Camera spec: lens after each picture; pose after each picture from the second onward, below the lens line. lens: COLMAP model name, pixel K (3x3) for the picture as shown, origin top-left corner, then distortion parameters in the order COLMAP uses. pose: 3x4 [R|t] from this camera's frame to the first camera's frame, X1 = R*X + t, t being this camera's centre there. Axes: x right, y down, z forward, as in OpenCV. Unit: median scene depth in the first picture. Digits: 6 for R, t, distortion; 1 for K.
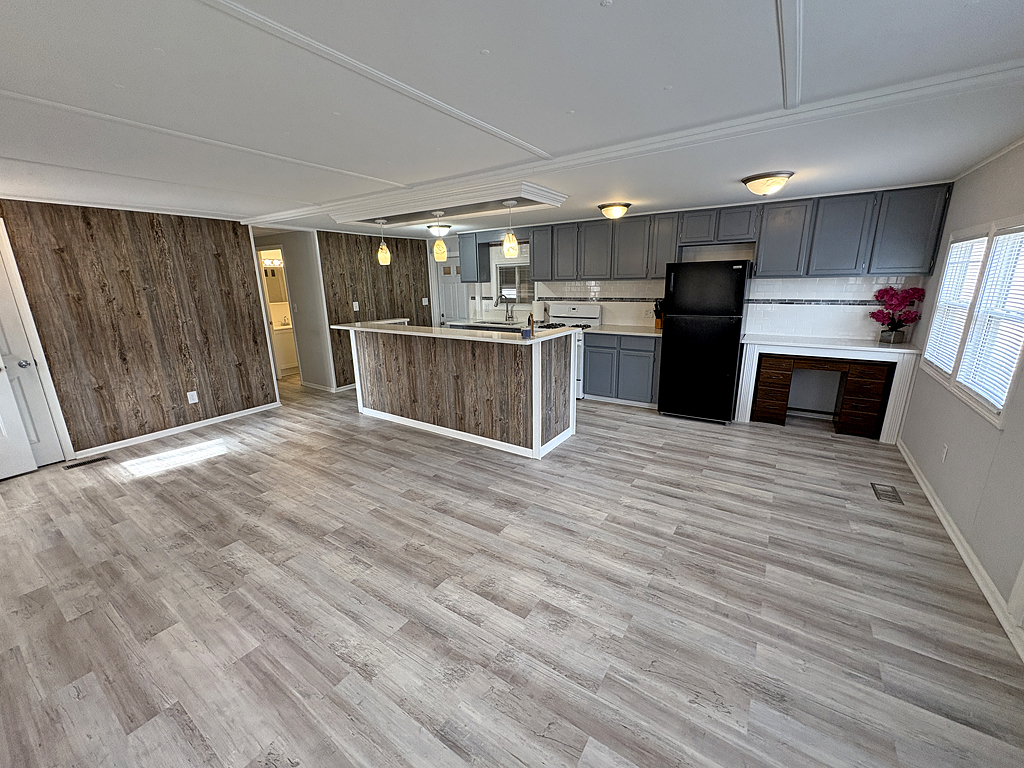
lens RADIAL K [[410.2, 0, 513.5], [0, 410.2, 384.9], [0, 0, 1]] dist [-0.000205, -0.000009]
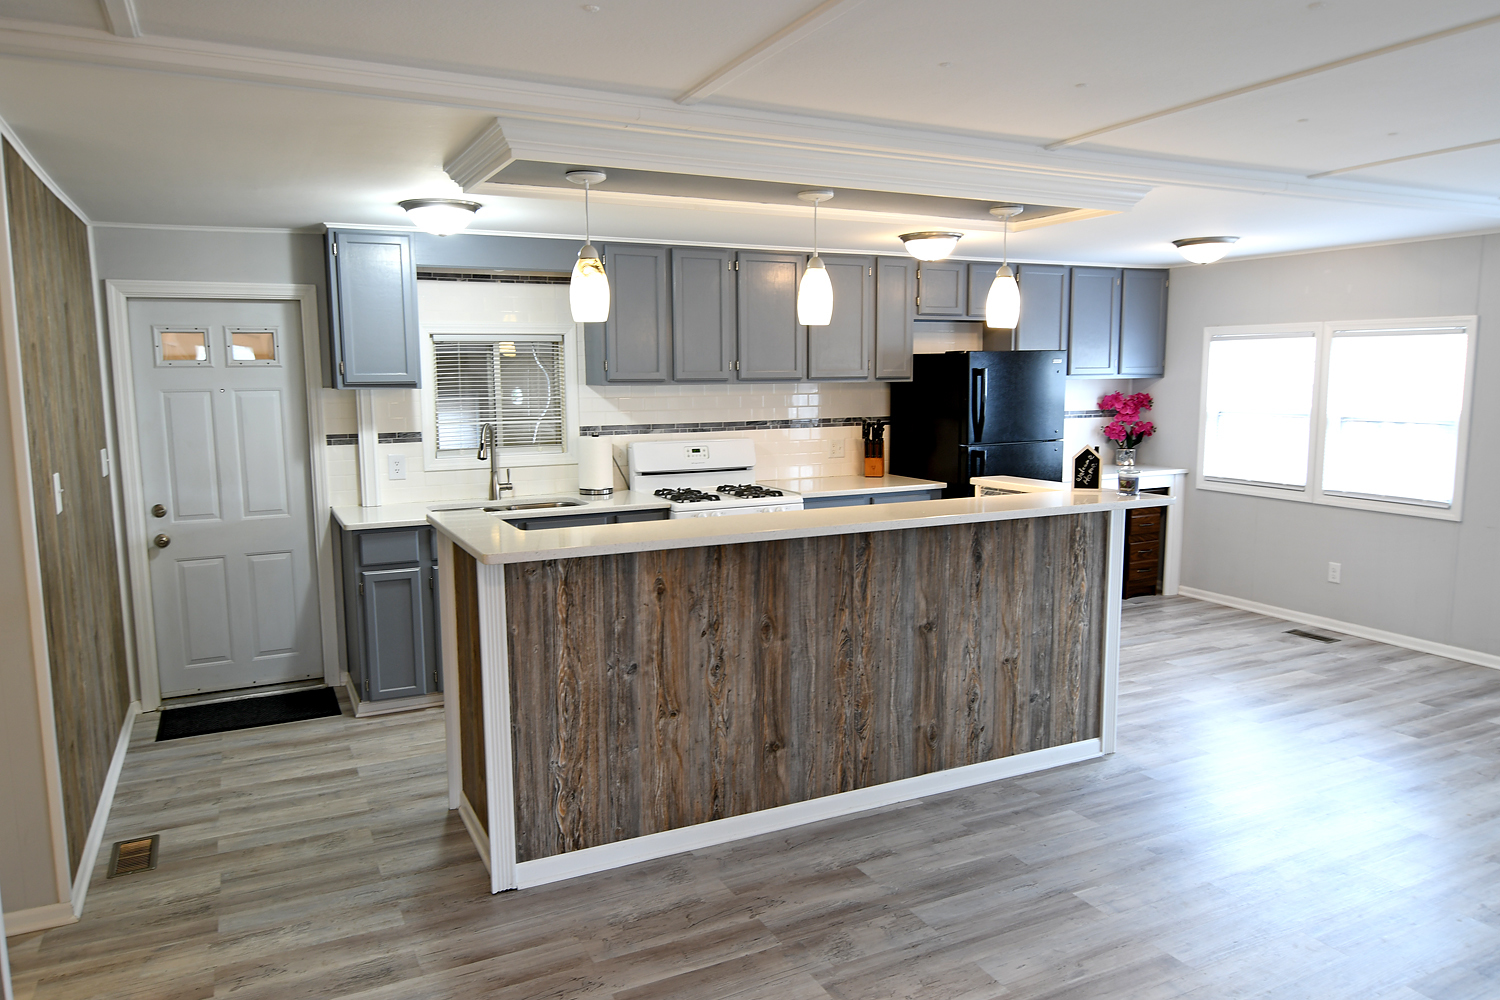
lens RADIAL K [[1023.3, 0, 750.0], [0, 1023.3, 500.0], [0, 0, 1]] dist [-0.009022, -0.002698]
pose [[0.493363, -0.092223, 0.864921, -1.008632], [0.215738, 0.976267, -0.018965, -0.148939], [-0.842645, 0.195953, 0.501550, 0.636900]]
